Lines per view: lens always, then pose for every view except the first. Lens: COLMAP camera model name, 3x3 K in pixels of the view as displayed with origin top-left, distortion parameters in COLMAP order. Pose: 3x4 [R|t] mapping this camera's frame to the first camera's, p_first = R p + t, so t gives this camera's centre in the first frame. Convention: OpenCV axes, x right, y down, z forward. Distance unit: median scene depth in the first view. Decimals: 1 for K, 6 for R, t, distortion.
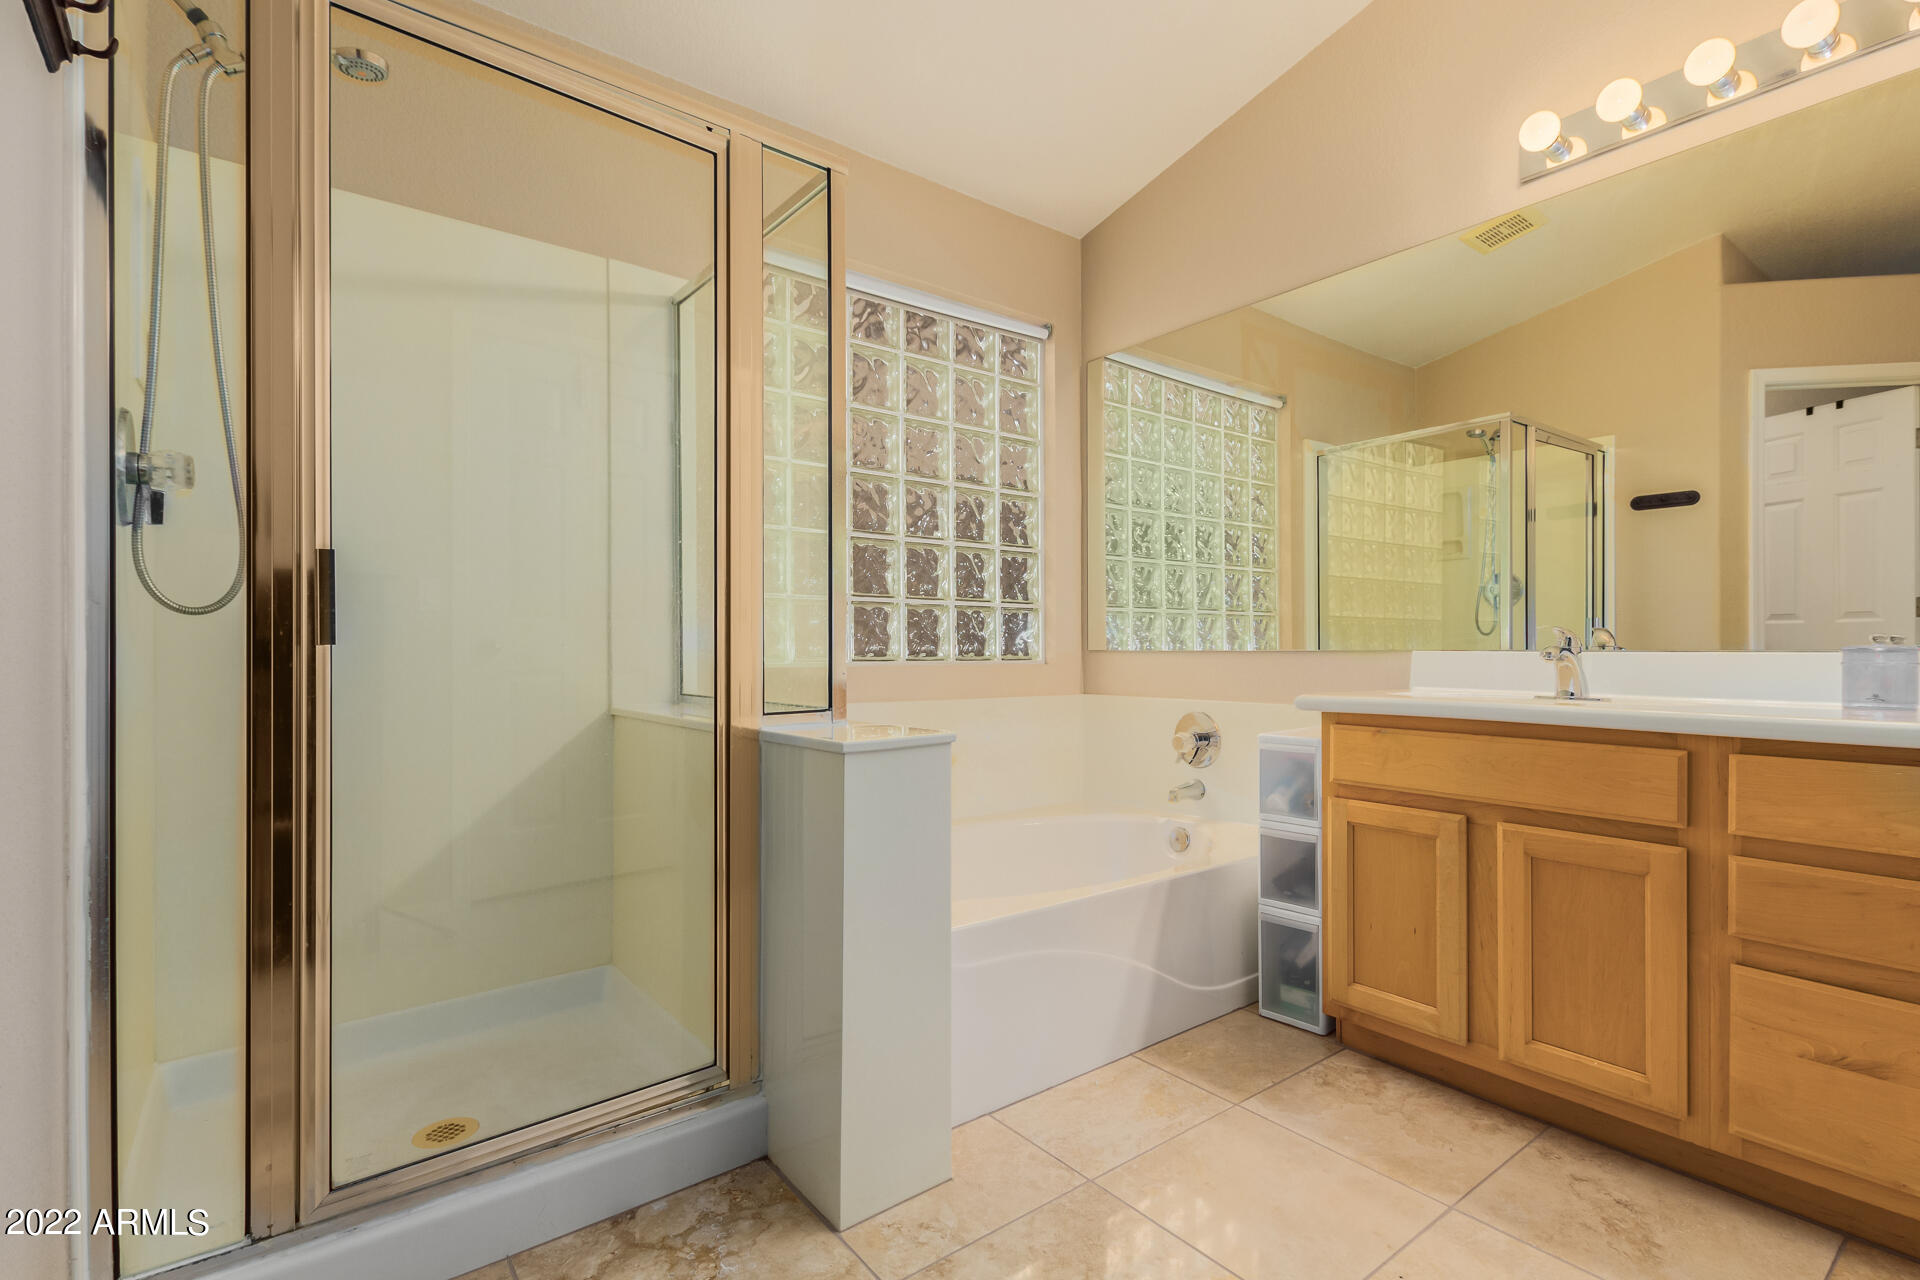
lens RADIAL K [[881.2, 0, 976.2], [0, 881.2, 646.8], [0, 0, 1]] dist [0.002276, -0.004766]
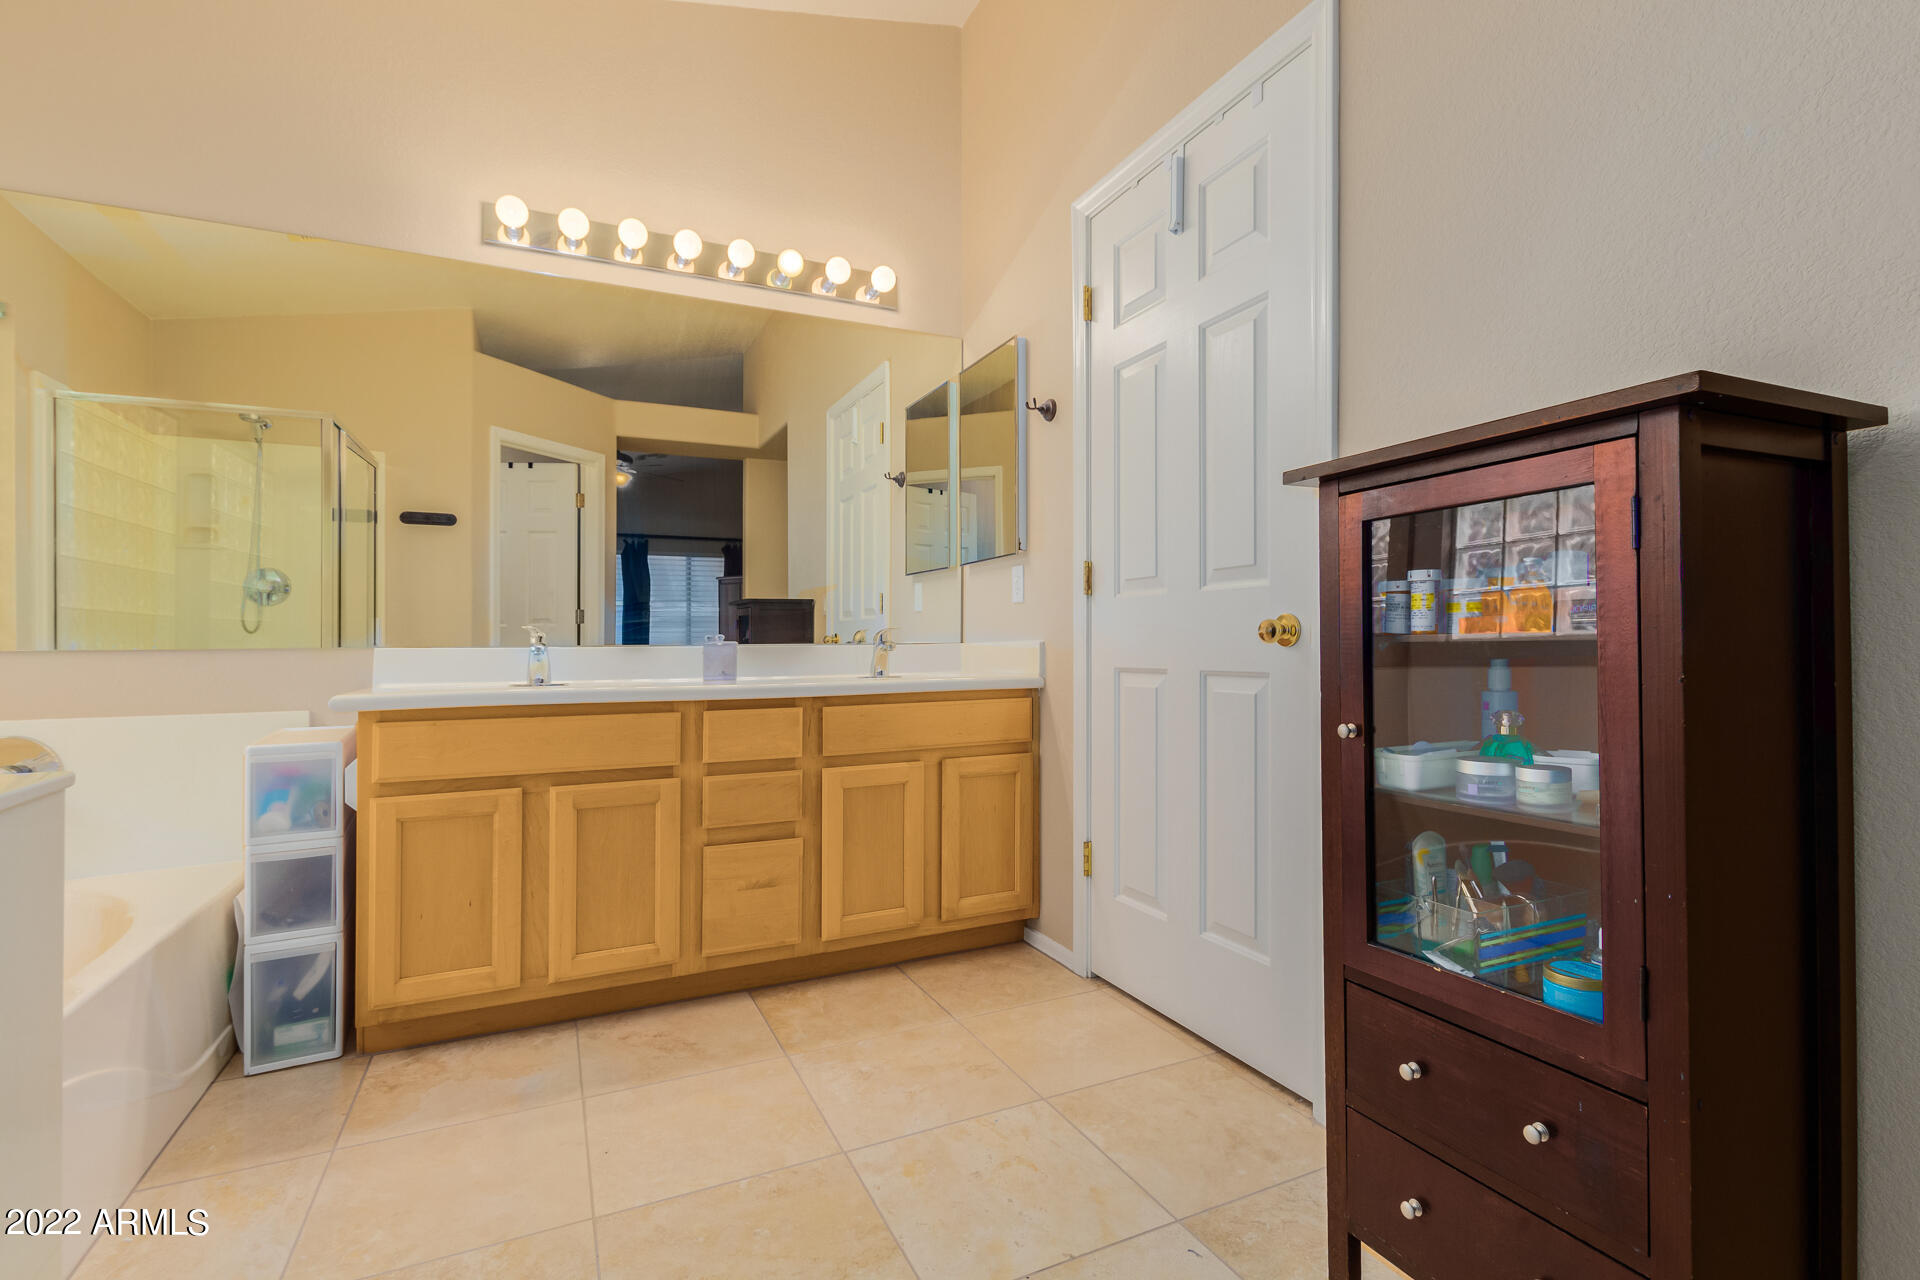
lens RADIAL K [[881.2, 0, 934.5], [0, 881.2, 643.0], [0, 0, 1]] dist [0.002276, -0.004766]
pose [[0.233501, -0.000569, 0.972356, -0.444631], [0.004619, 0.999989, -0.000524, 0.002483], [-0.972346, 0.004614, 0.233501, 0.190131]]
